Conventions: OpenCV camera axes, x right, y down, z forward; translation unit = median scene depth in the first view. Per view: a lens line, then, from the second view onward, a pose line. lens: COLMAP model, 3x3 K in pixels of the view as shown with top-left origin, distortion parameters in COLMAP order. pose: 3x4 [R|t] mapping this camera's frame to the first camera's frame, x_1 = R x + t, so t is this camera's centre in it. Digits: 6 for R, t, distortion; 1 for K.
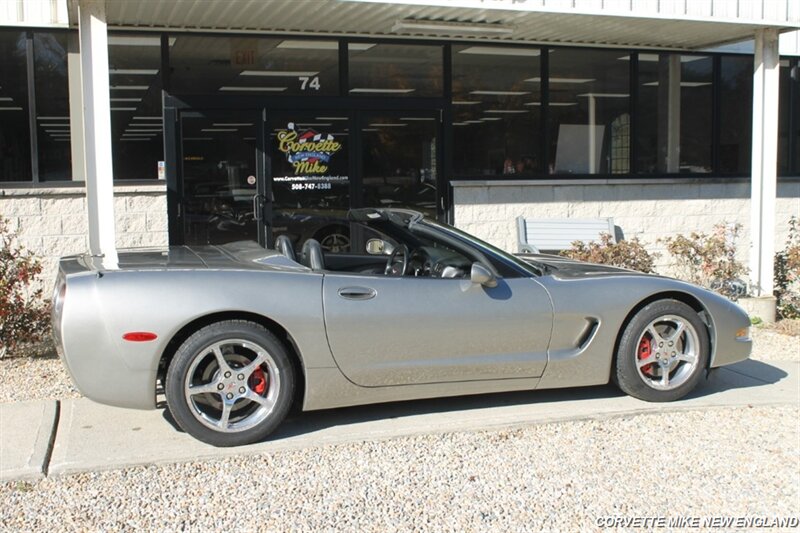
lens RADIAL K [[926.3, 0, 400.0], [0, 926.3, 266.5], [0, 0, 1]] dist [-0.080564, 0.033036]
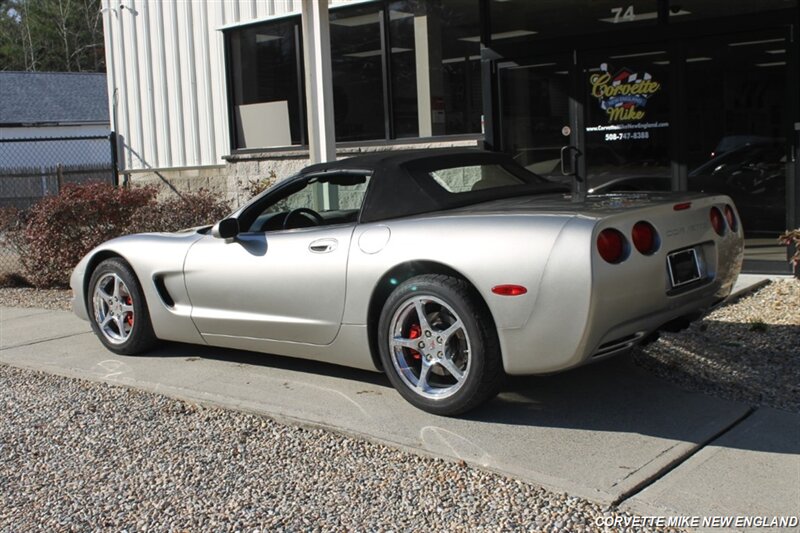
lens RADIAL K [[950.3, 0, 400.0], [0, 950.3, 266.5], [0, 0, 1]] dist [-0.070418, 0.039582]
pose [[0.542697, 0.083169, -0.835801, 0.559470], [-0.042792, 0.996531, 0.071378, -0.020938], [0.838838, -0.002971, 0.544373, 0.367216]]
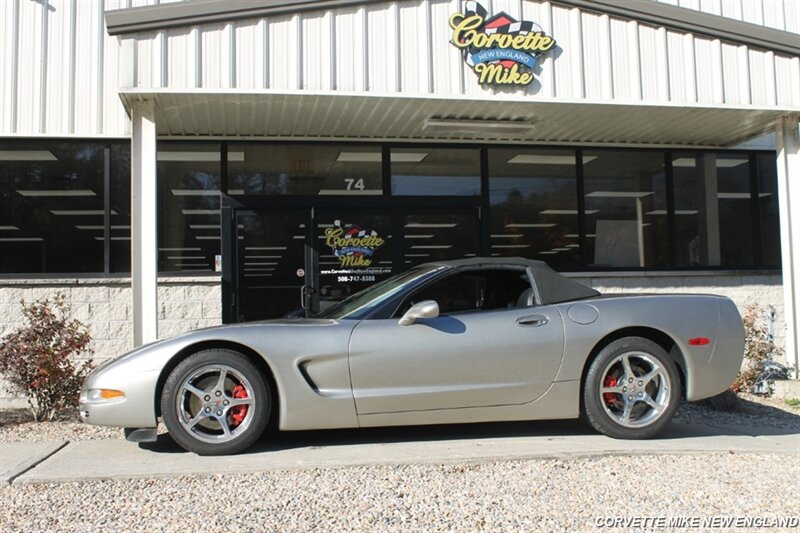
lens RADIAL K [[866.0, 0, 400.0], [0, 866.0, 266.5], [0, 0, 1]] dist [-0.093182, 0.032672]
pose [[0.989834, -0.019296, -0.140910, 0.101964], [-0.003556, 0.987086, -0.160152, 0.063995], [0.142180, 0.159025, 0.976983, 0.021840]]
